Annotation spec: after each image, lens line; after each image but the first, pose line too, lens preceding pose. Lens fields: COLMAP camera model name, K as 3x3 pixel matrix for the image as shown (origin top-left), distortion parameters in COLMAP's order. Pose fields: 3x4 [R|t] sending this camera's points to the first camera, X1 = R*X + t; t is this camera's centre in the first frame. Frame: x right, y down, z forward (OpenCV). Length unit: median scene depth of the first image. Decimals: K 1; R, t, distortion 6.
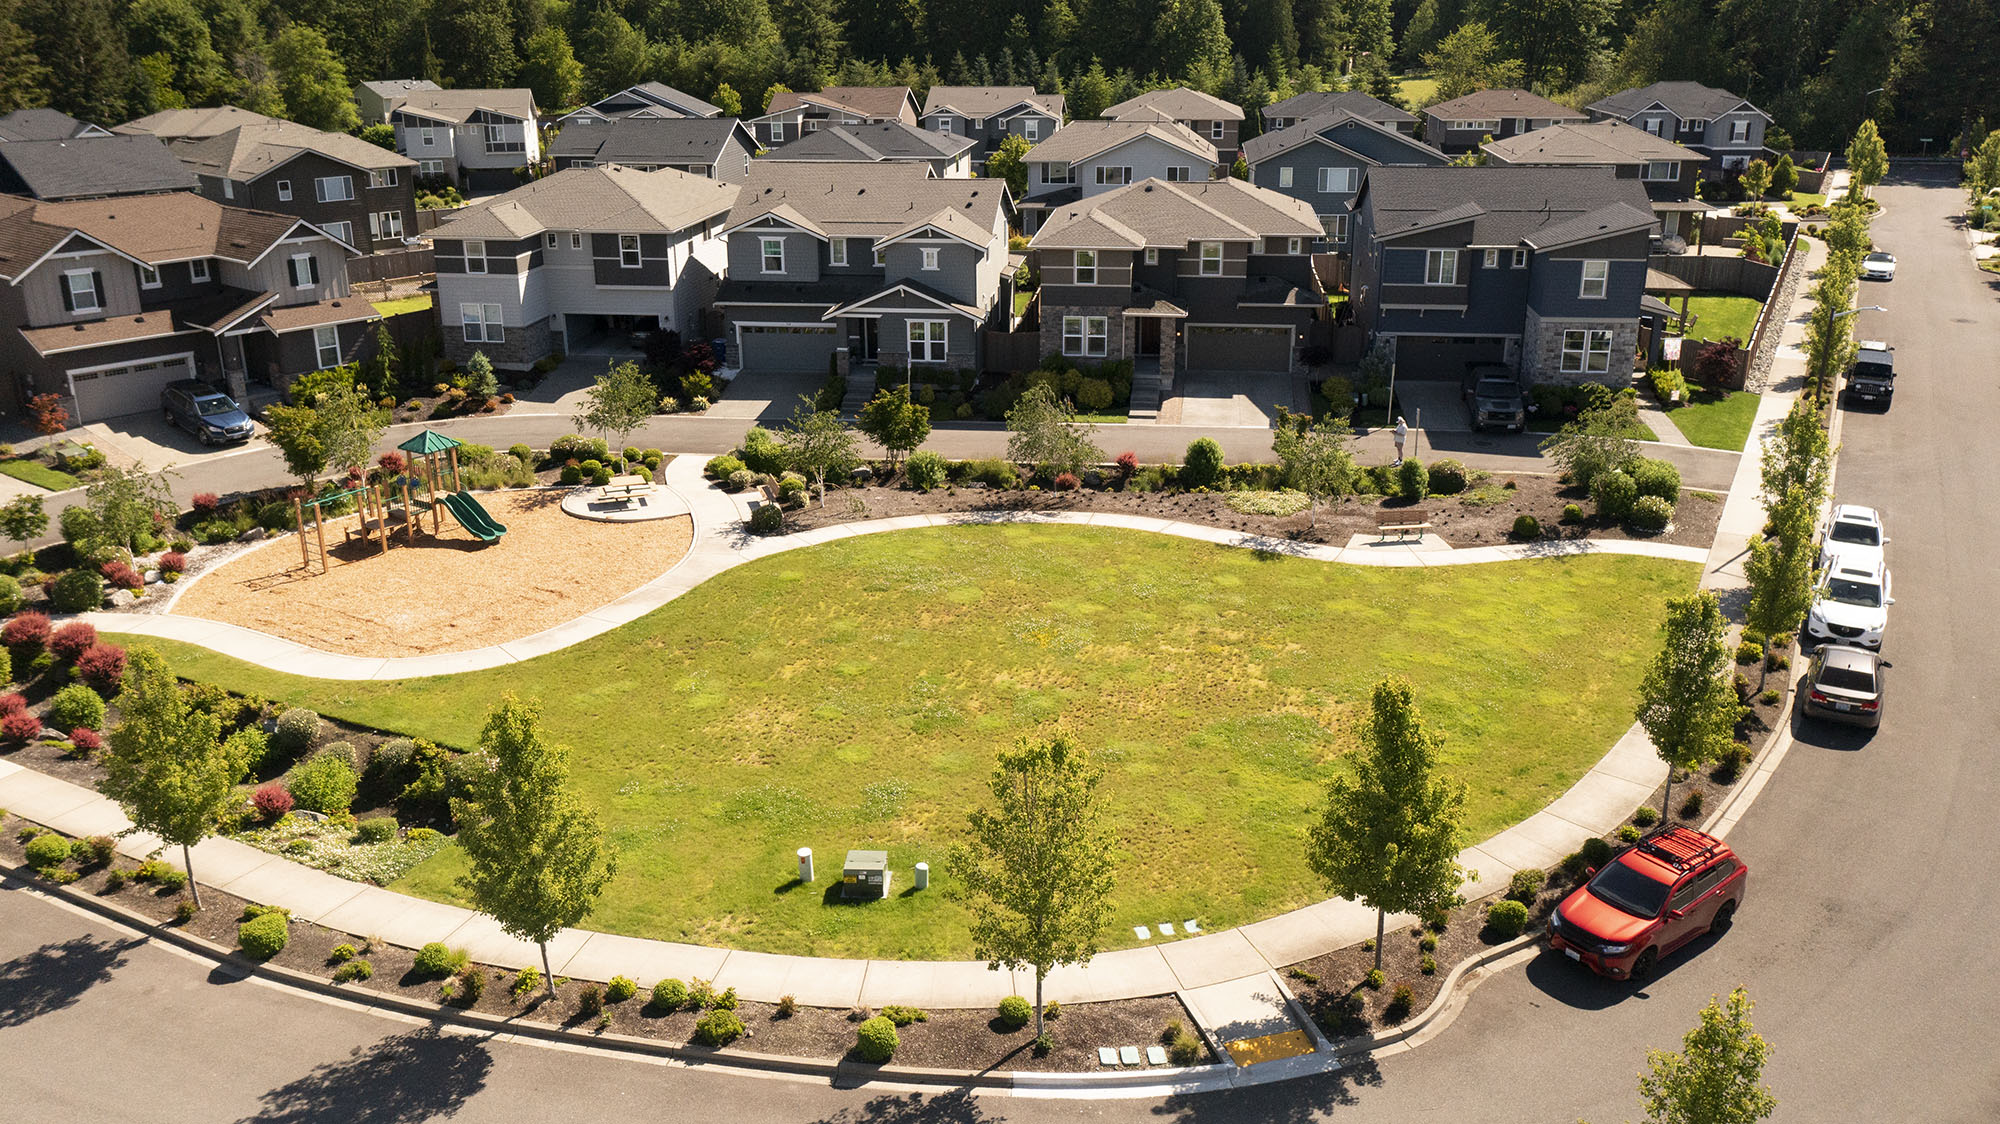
lens RADIAL K [[1592.0, 0, 999.6], [0, 1592.0, 561.5], [0, 0, 1]] dist [0.004169, 0.004348]
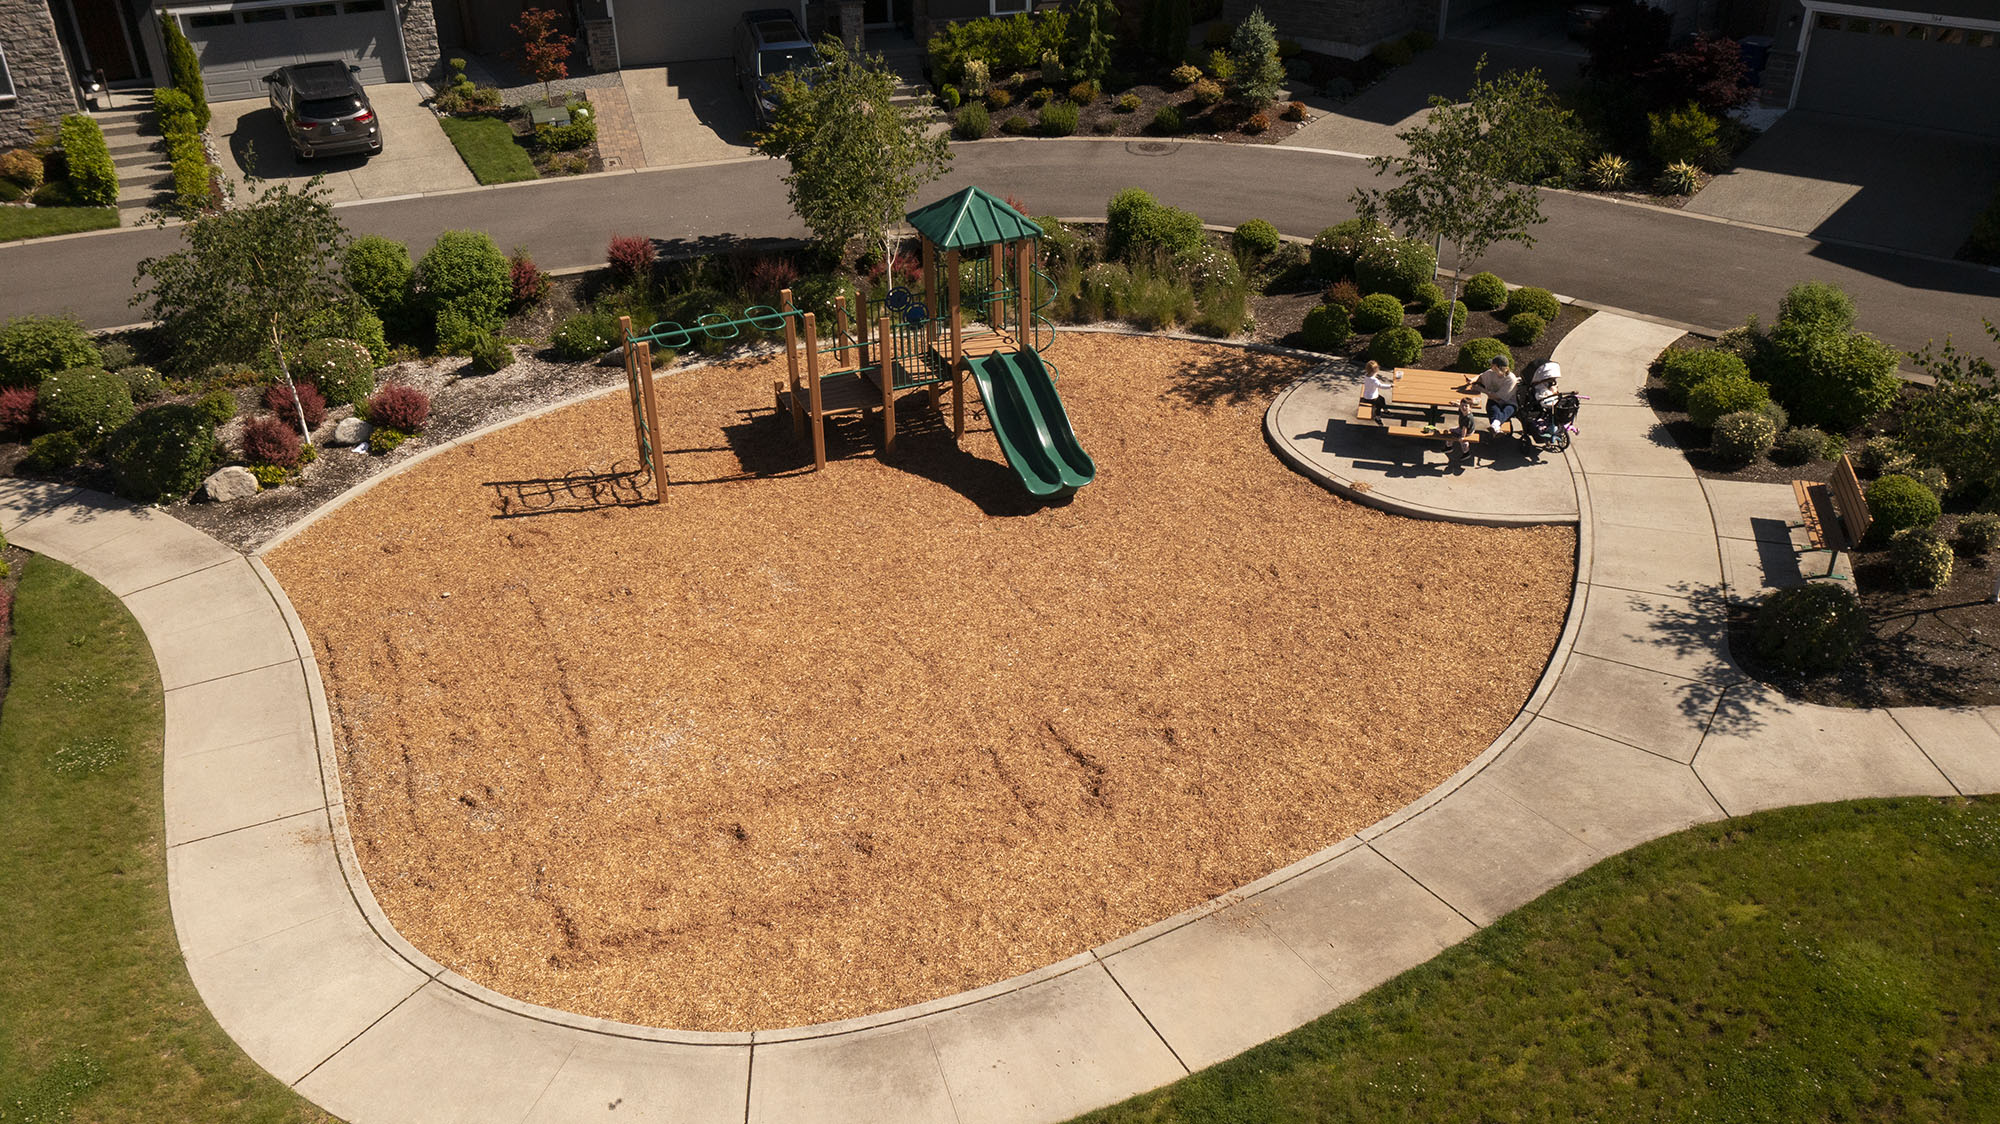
lens RADIAL K [[1592.0, 0, 1002.5], [0, 1592.0, 563.4], [0, 0, 1]] dist [0.004169, 0.004348]
pose [[0.837221, 0.266344, -0.477621, -0.116515], [-0.171919, 0.957288, 0.232474, -0.075151], [0.519139, -0.112520, 0.847251, 0.566145]]
